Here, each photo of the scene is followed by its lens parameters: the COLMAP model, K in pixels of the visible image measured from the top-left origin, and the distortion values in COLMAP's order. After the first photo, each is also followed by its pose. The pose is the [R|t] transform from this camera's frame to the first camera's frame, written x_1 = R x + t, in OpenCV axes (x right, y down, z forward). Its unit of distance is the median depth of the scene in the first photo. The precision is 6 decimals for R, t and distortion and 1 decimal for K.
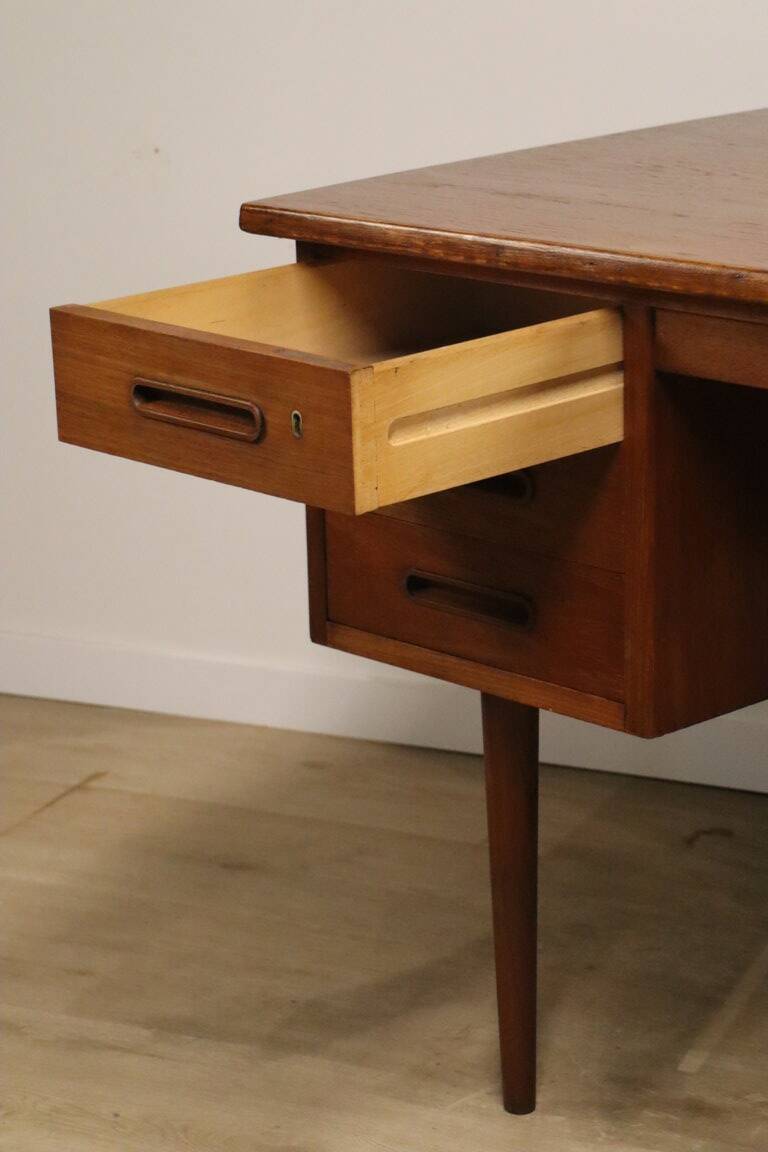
lens RADIAL K [[3011.9, 0, 381.1], [0, 3011.9, 557.9], [0, 0, 1]] dist [0.393483, 0.404180]
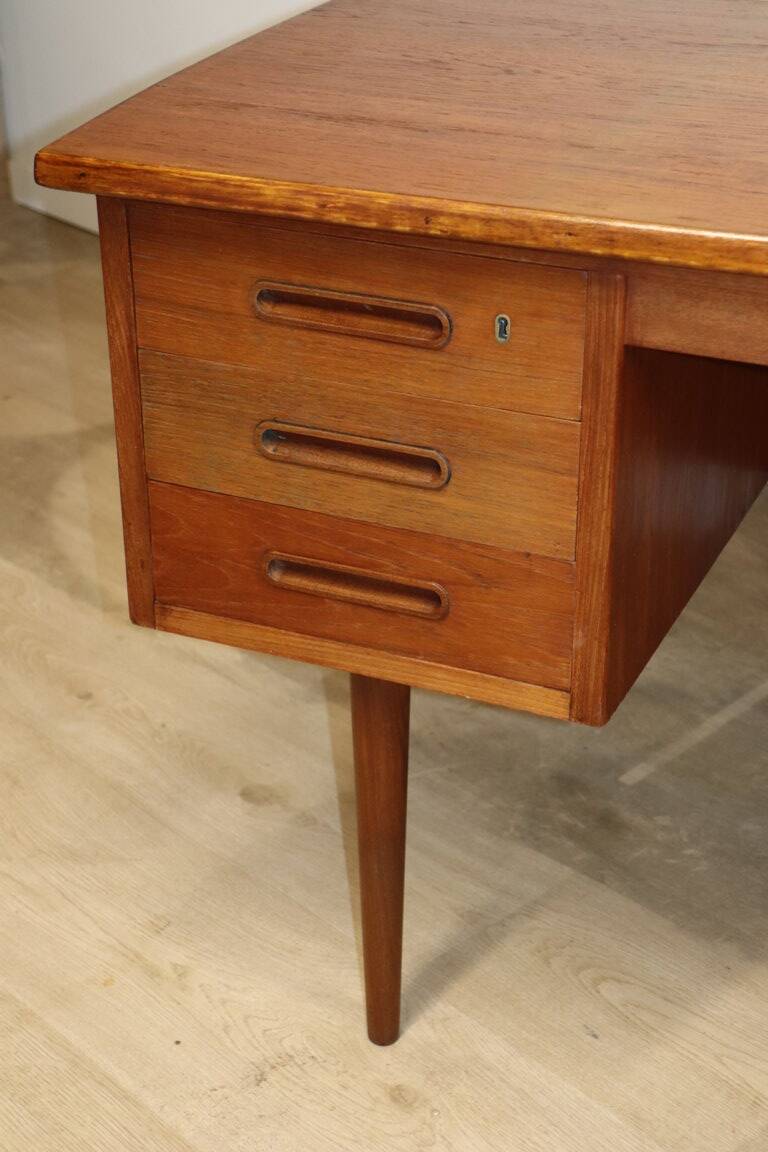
lens RADIAL K [[2025.8, 0, 378.9], [0, 2025.8, 570.1], [0, 0, 1]] dist [0.207497, 0.277097]
pose [[0.926696, -0.156475, 0.341686, -0.168024], [0.083679, 0.972286, 0.218308, -0.120142], [-0.366376, -0.173713, 0.914107, 0.432699]]
